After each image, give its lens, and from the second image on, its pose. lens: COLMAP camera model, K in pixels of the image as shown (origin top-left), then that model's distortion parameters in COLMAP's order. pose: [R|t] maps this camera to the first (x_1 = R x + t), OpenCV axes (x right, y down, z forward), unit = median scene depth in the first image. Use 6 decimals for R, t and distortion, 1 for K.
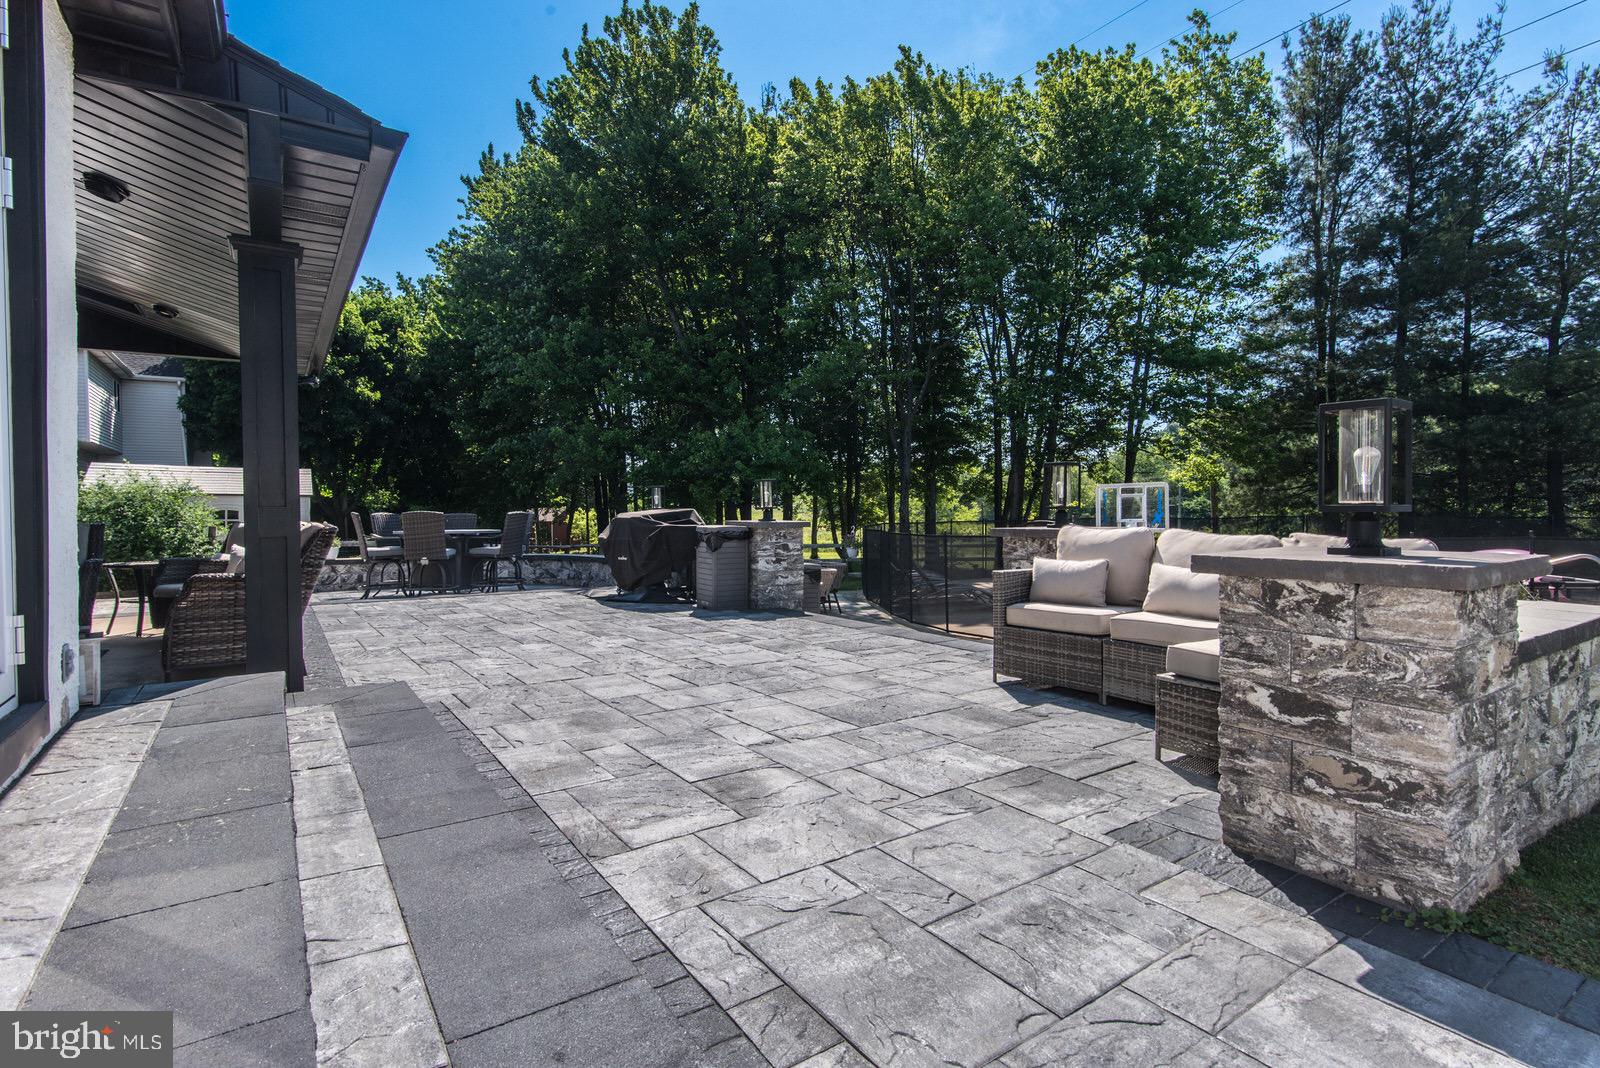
lens RADIAL K [[770.8, 0, 798.3], [0, 770.8, 530.8], [0, 0, 1]] dist [0.002903, 0.000703]
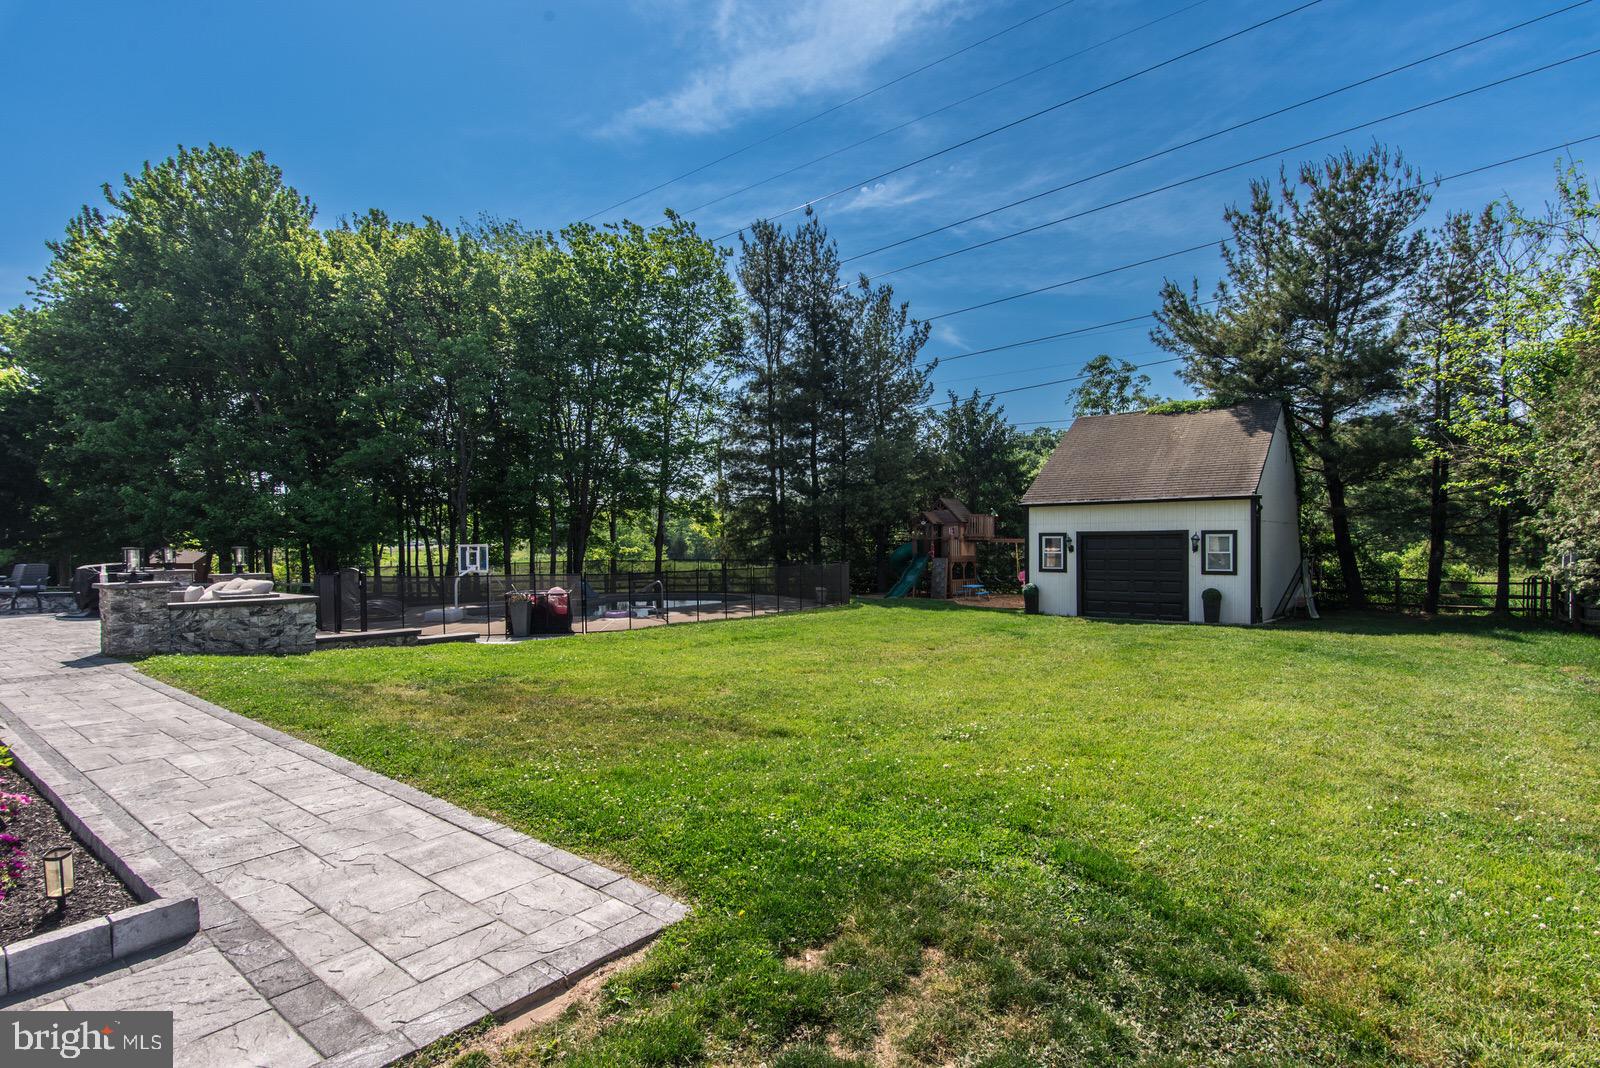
lens RADIAL K [[758.0, 0, 796.5], [0, 758.0, 539.1], [0, 0, 1]] dist [-0.000446, -0.000119]
pose [[0.952355, -0.004740, 0.304956, 0.303340], [0.016930, 0.999159, -0.037343, -0.000523], [-0.304522, 0.040727, 0.951634, -0.383750]]
